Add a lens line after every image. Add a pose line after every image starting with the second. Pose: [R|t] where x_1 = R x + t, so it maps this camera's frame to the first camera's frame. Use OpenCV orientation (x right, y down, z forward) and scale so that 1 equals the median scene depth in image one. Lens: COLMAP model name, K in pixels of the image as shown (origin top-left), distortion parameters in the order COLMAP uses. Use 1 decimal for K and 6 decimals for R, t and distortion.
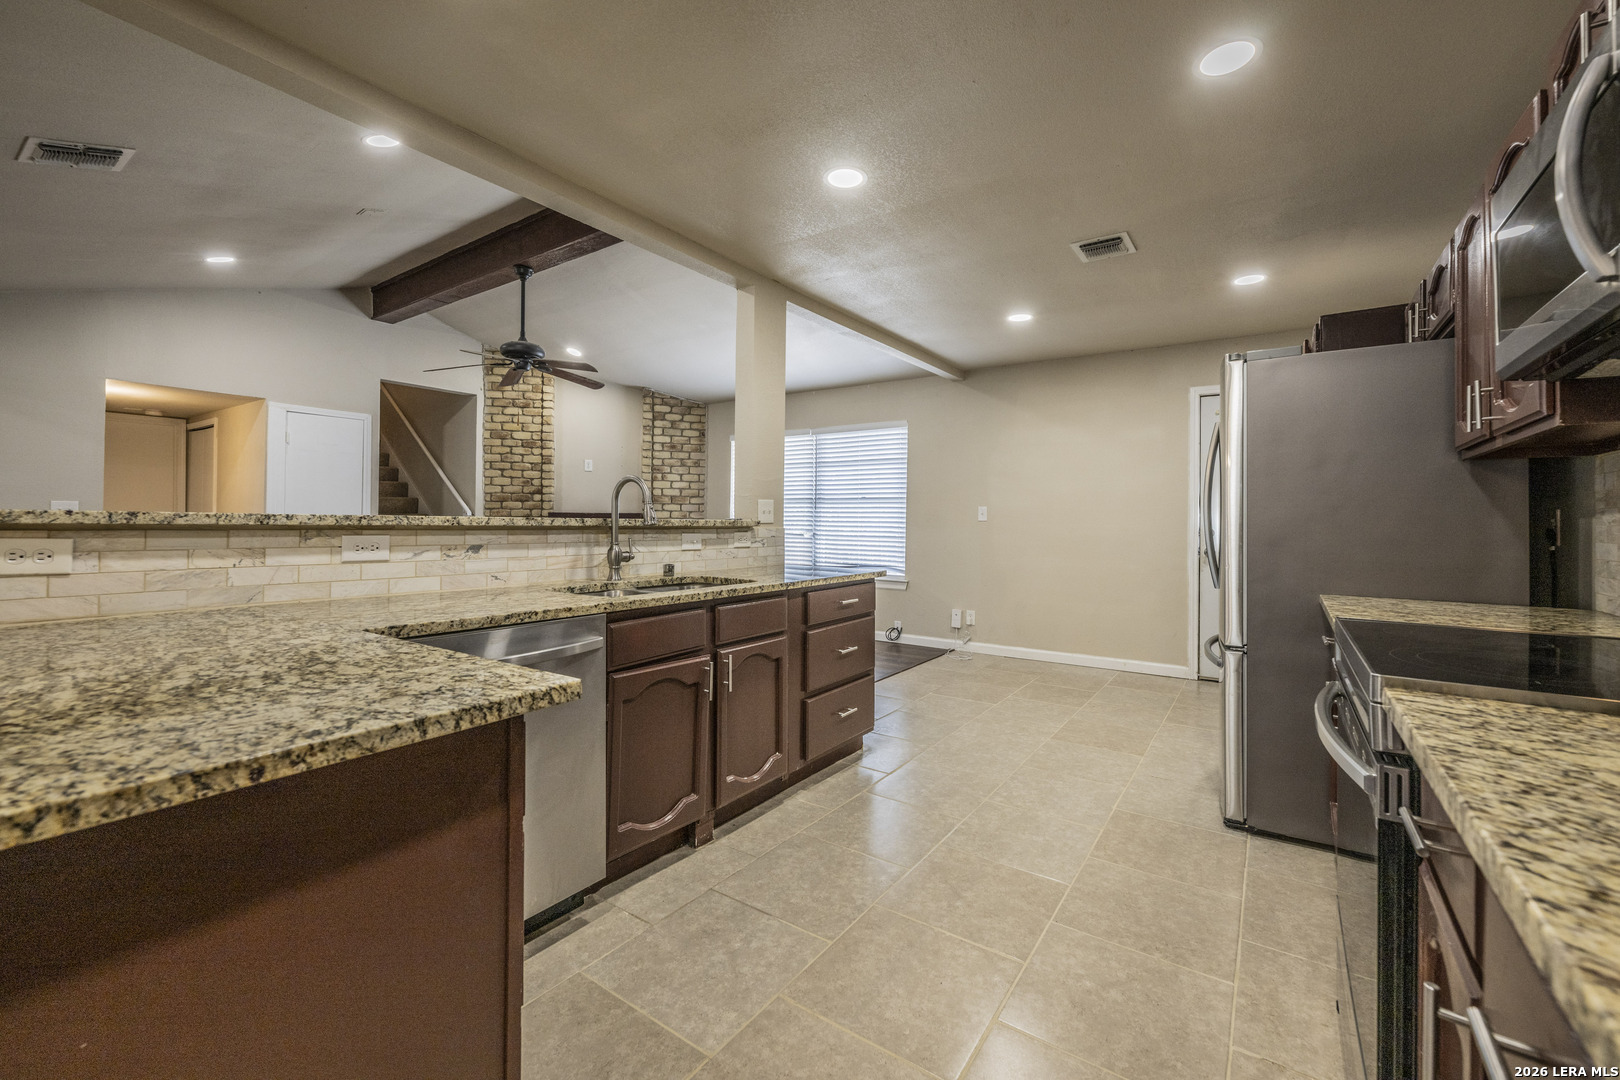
lens RADIAL K [[651.3, 0, 834.9], [0, 651.3, 516.9], [0, 0, 1]] dist [-0.004598, 0.002713]
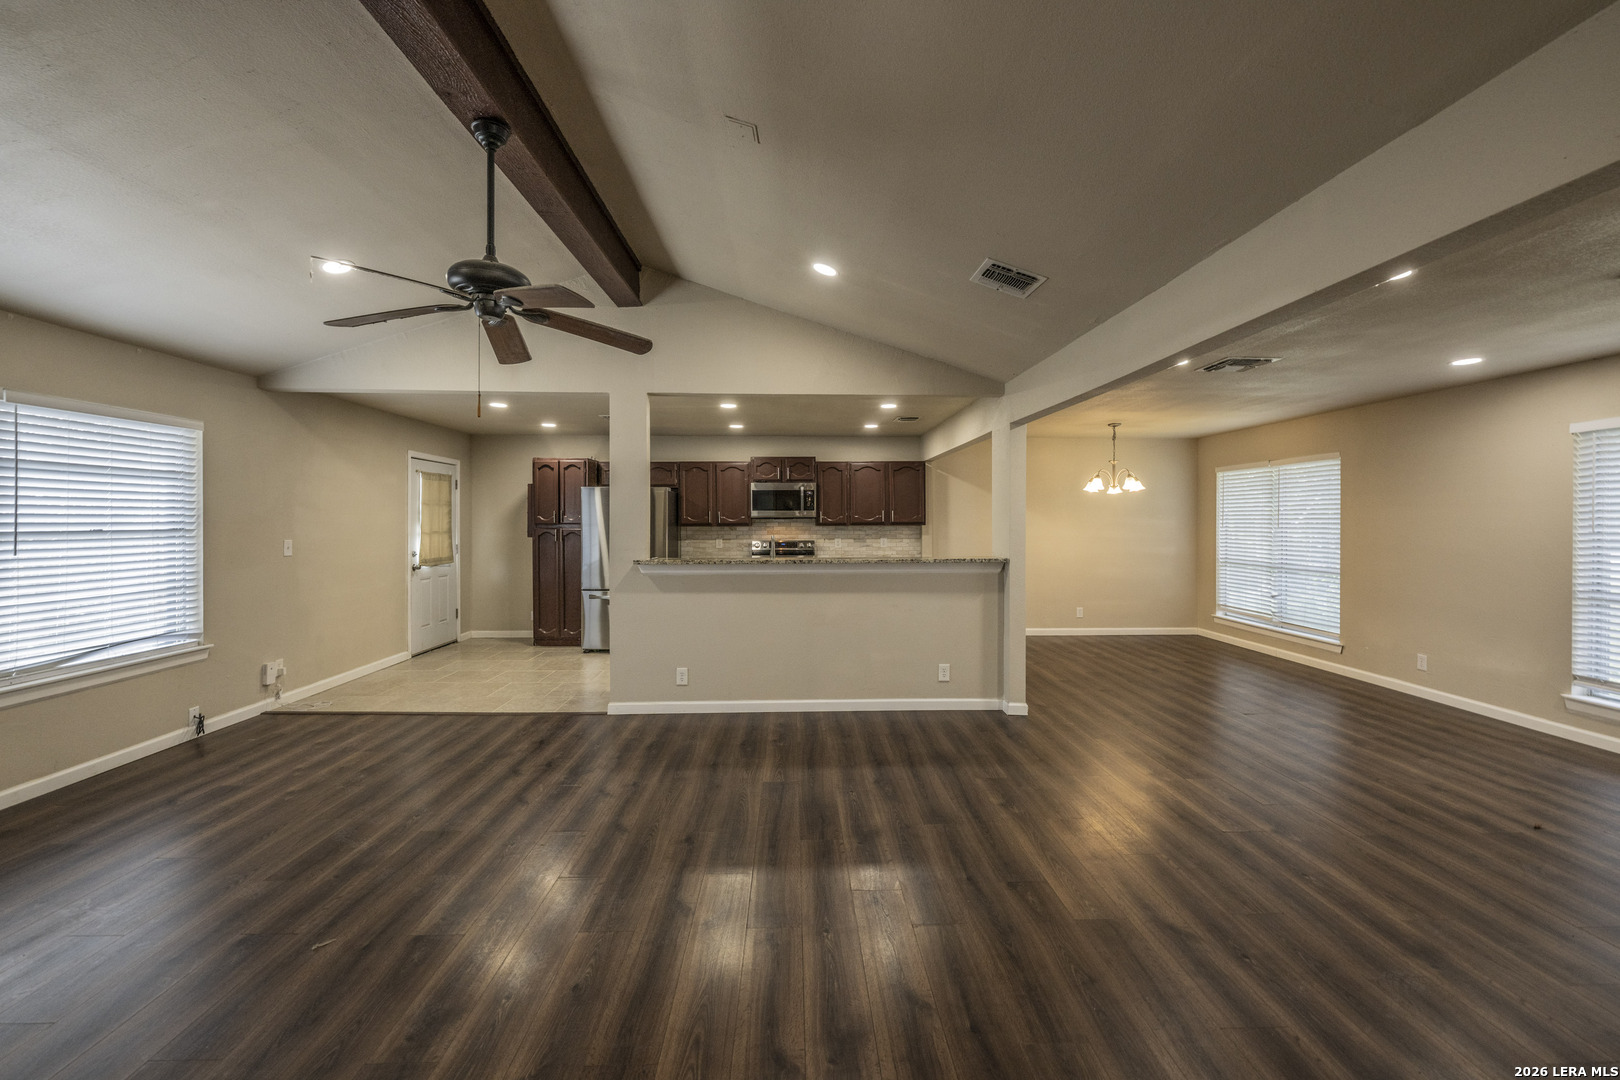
lens RADIAL K [[651.3, 0, 810.8], [0, 651.3, 545.3], [0, 0, 1]] dist [-0.004598, 0.002713]
pose [[-0.583157, -0.040461, 0.811351, -0.751038], [-0.012518, 0.999088, 0.040826, -0.043366], [-0.812263, 0.013651, -0.583131, 0.770243]]
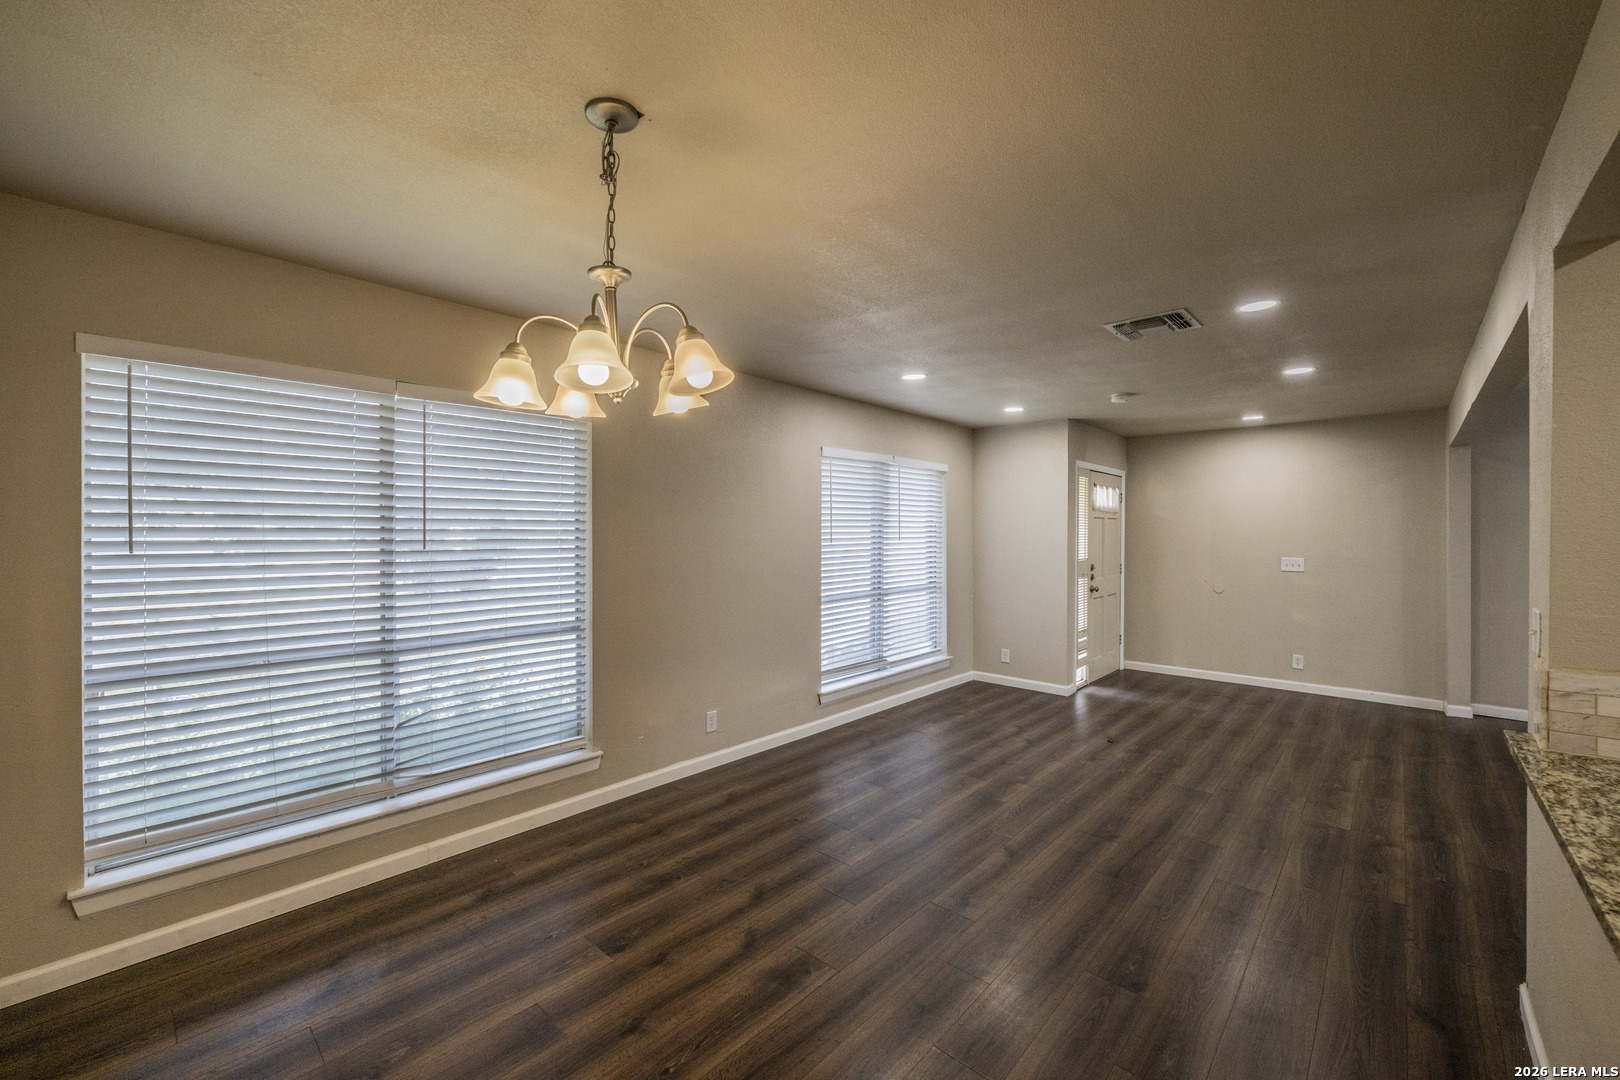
lens RADIAL K [[651.3, 0, 800.0], [0, 651.3, 534.4], [0, 0, 1]] dist [-0.004598, 0.002713]
pose [[-0.155675, -0.007978, -0.987776, 0.013424], [0.003063, 0.999959, -0.008559, -0.044964], [0.987804, -0.004358, -0.155644, -0.093609]]
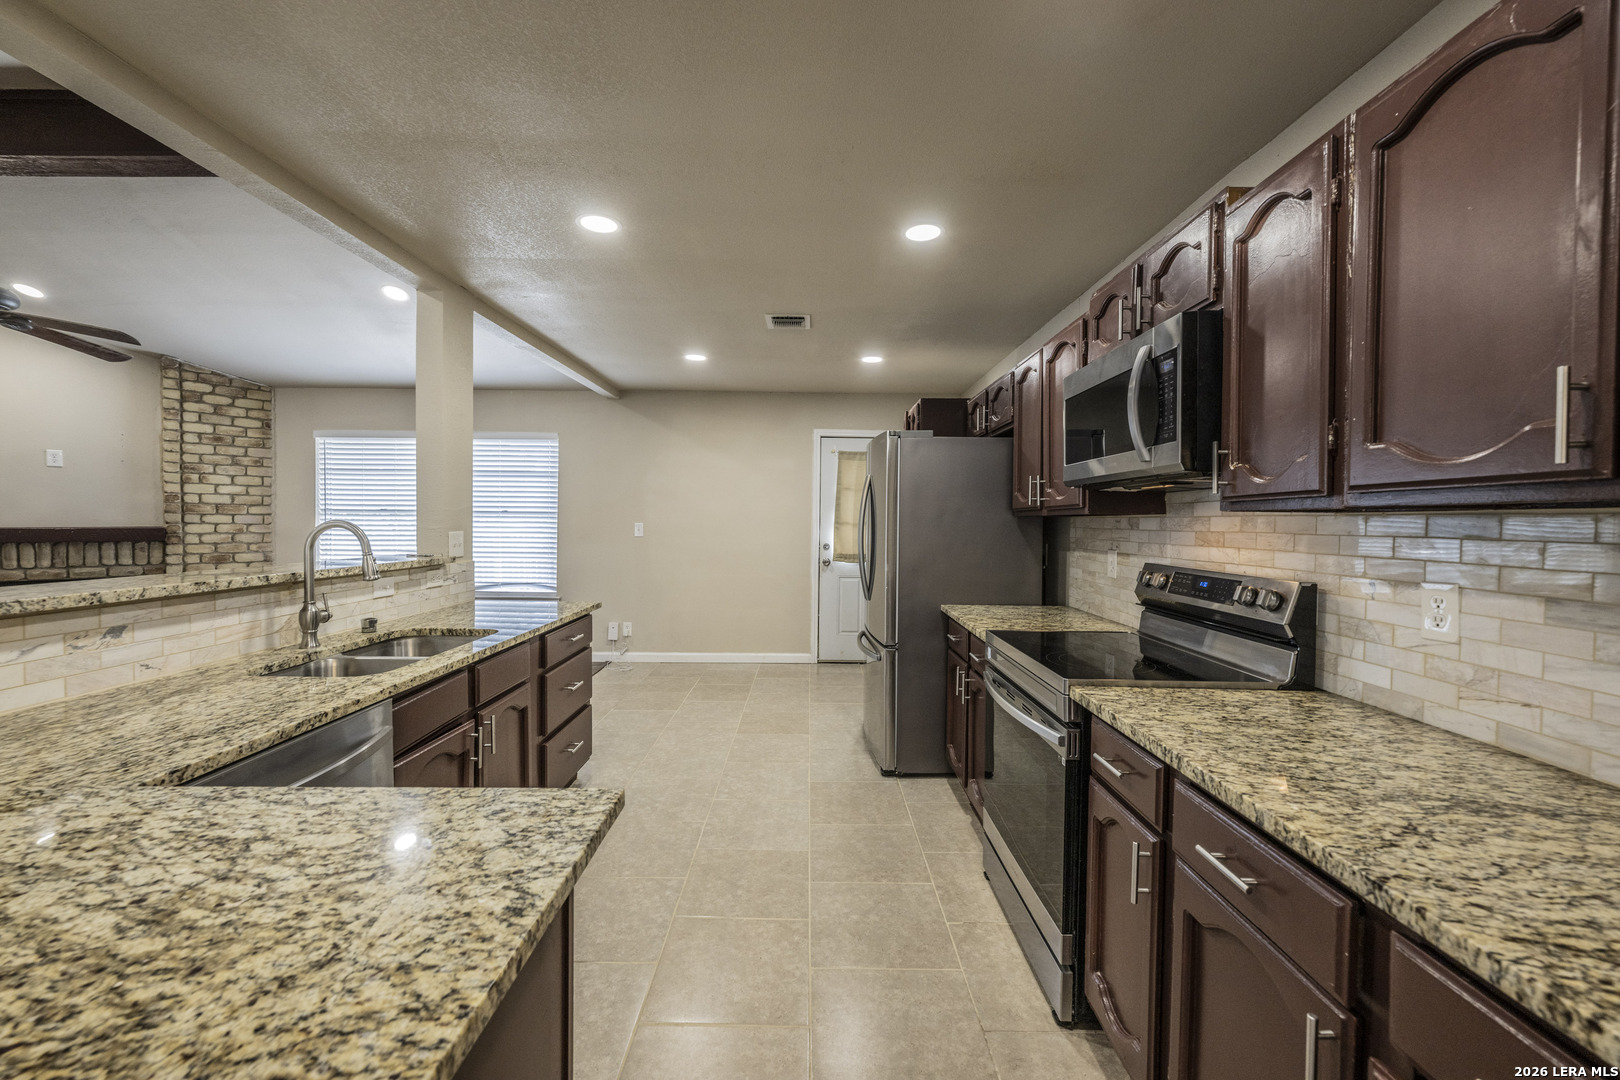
lens RADIAL K [[651.3, 0, 809.2], [0, 651.3, 532.4], [0, 0, 1]] dist [-0.004598, 0.002713]
pose [[0.834552, -0.014798, 0.550731, -0.100128], [-0.004964, 0.999397, 0.034376, -0.030634], [-0.550908, -0.031423, 0.833975, -0.015166]]
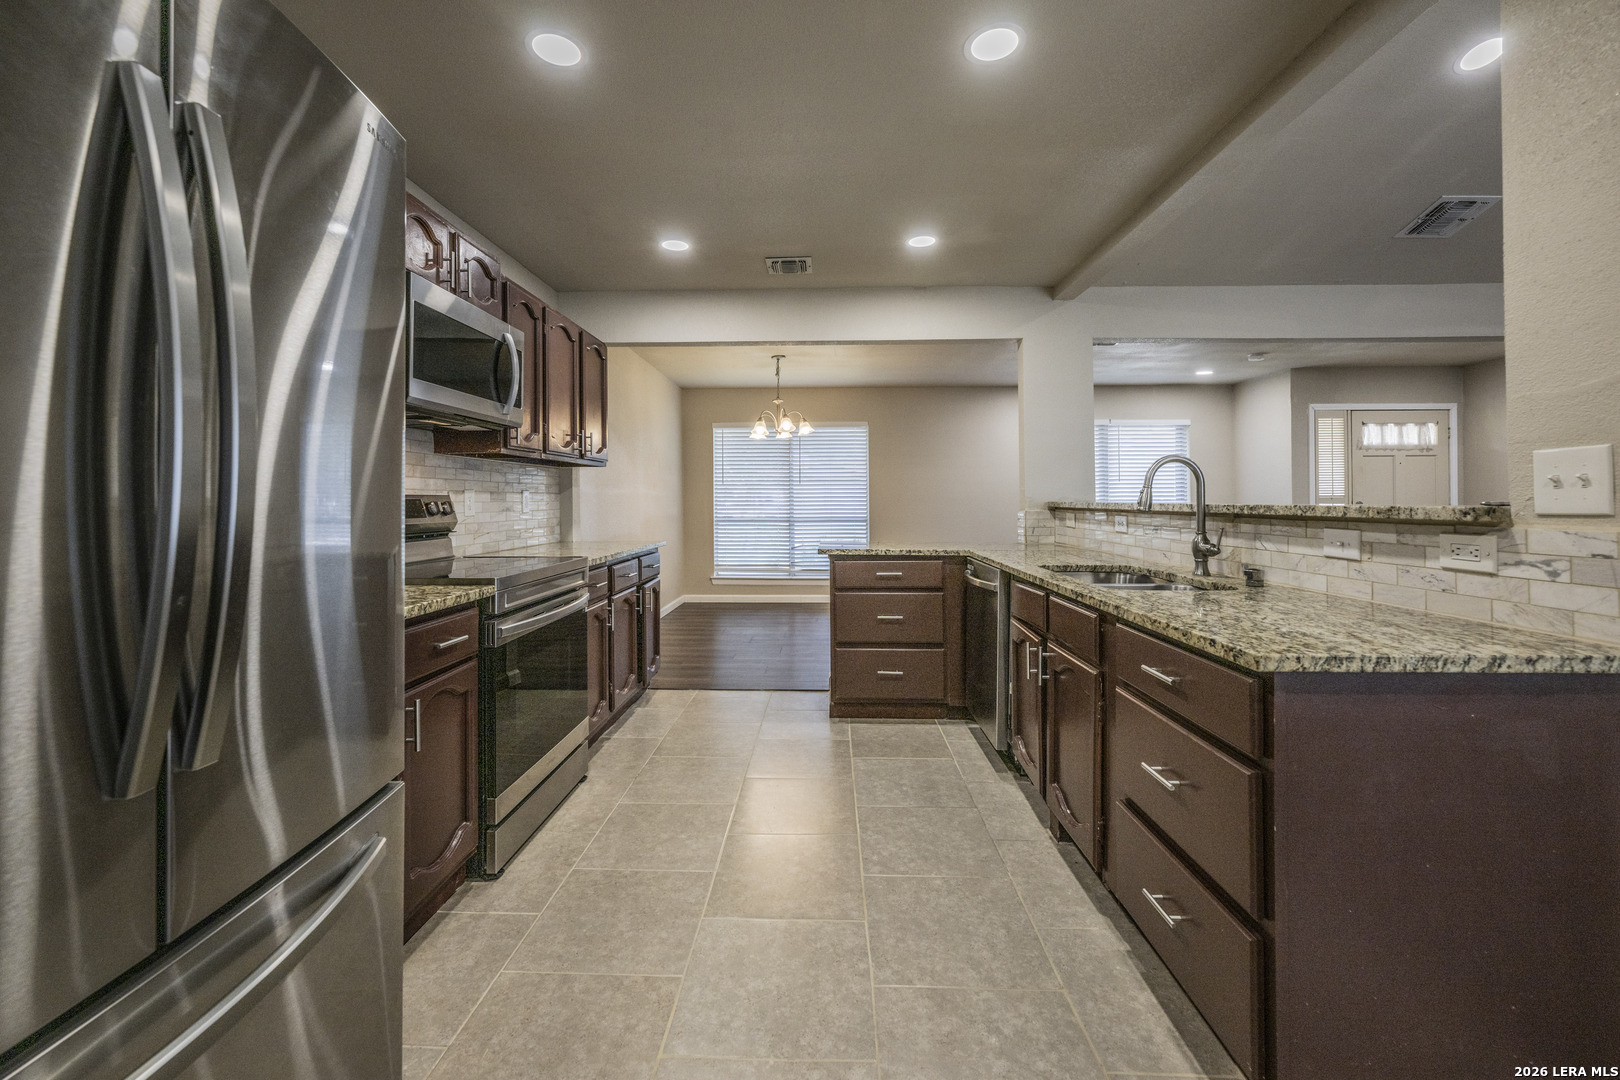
lens RADIAL K [[651.3, 0, 810.6], [0, 651.3, 490.7], [0, 0, 1]] dist [-0.004598, 0.002713]
pose [[-0.847535, -0.017451, -0.530453, 0.212965], [-0.002558, 0.999582, -0.028797, 0.003836], [0.530734, -0.023049, -0.847225, 0.547506]]
